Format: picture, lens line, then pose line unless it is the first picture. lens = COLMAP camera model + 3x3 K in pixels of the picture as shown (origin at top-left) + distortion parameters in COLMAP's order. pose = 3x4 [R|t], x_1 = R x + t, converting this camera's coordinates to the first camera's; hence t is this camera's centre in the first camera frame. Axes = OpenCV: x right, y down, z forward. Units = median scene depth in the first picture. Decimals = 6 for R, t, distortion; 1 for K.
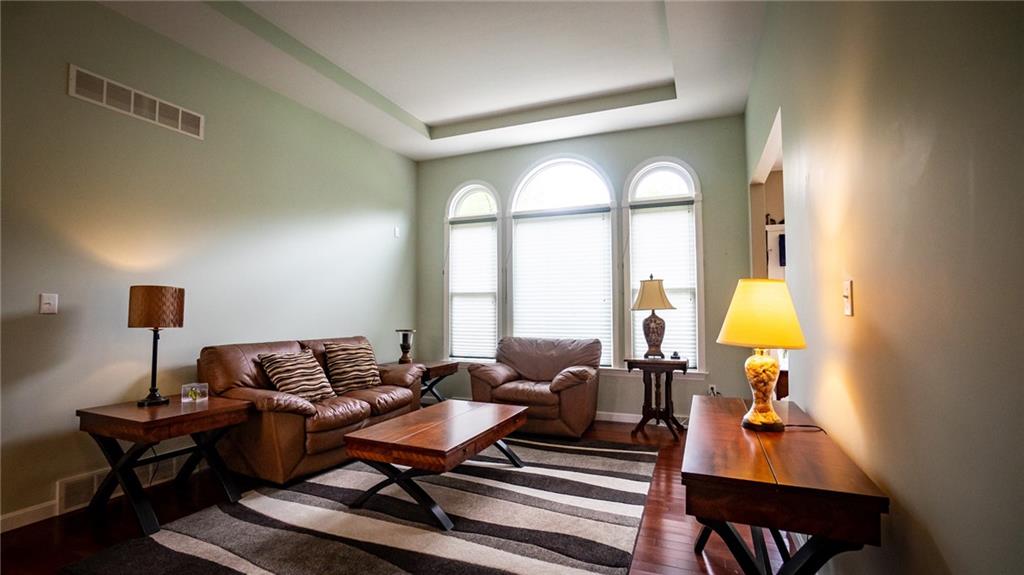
lens RADIAL K [[453.0, 0, 502.7], [0, 453.0, 286.6], [0, 0, 1]] dist [-0.033810, 0.000466]
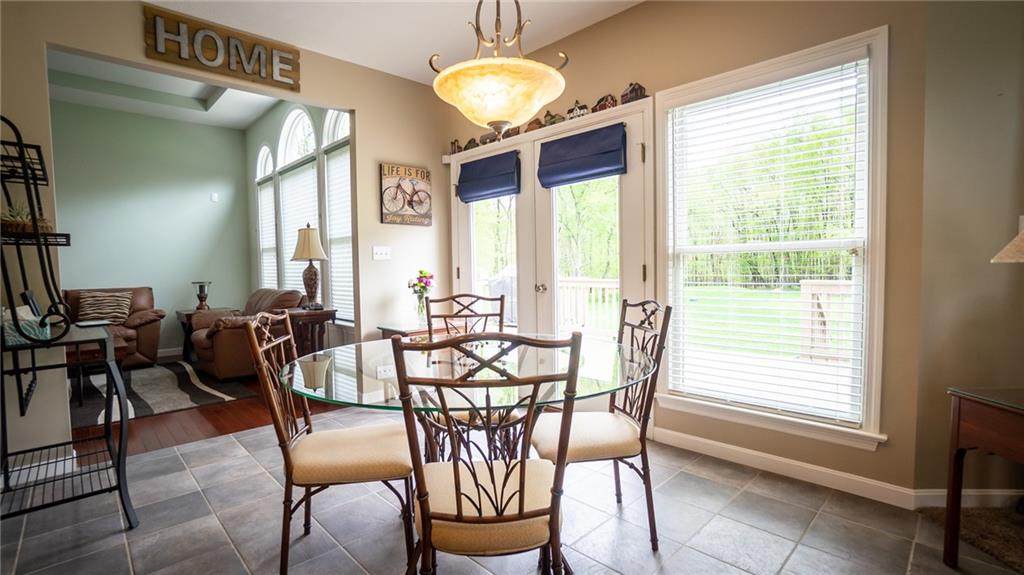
lens RADIAL K [[453.0, 0, 507.4], [0, 453.0, 291.3], [0, 0, 1]] dist [-0.033810, 0.000466]
pose [[0.931400, 0.002402, -0.363990, 0.970610], [0.035621, 0.994577, 0.097714, 0.035789], [0.362250, -0.103977, 0.926263, 0.222109]]
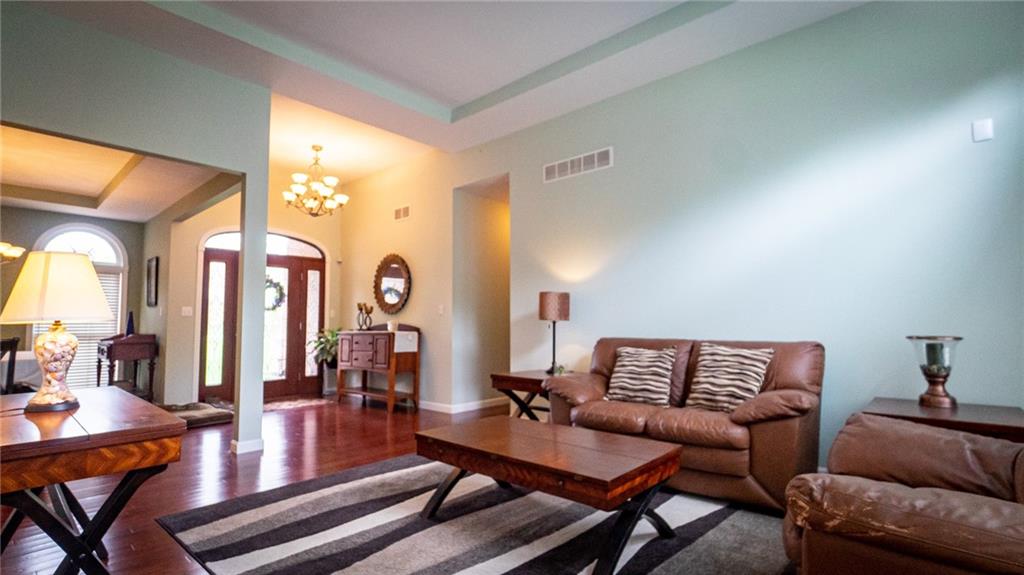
lens RADIAL K [[479.6, 0, 506.7], [0, 479.6, 290.8], [0, 0, 1]] dist [0.004259, 0.000364]
pose [[-0.318481, -0.065743, -0.945647, 0.424422], [0.054663, 0.994658, -0.087560, 0.069787], [0.946352, -0.079578, -0.313186, 0.759867]]
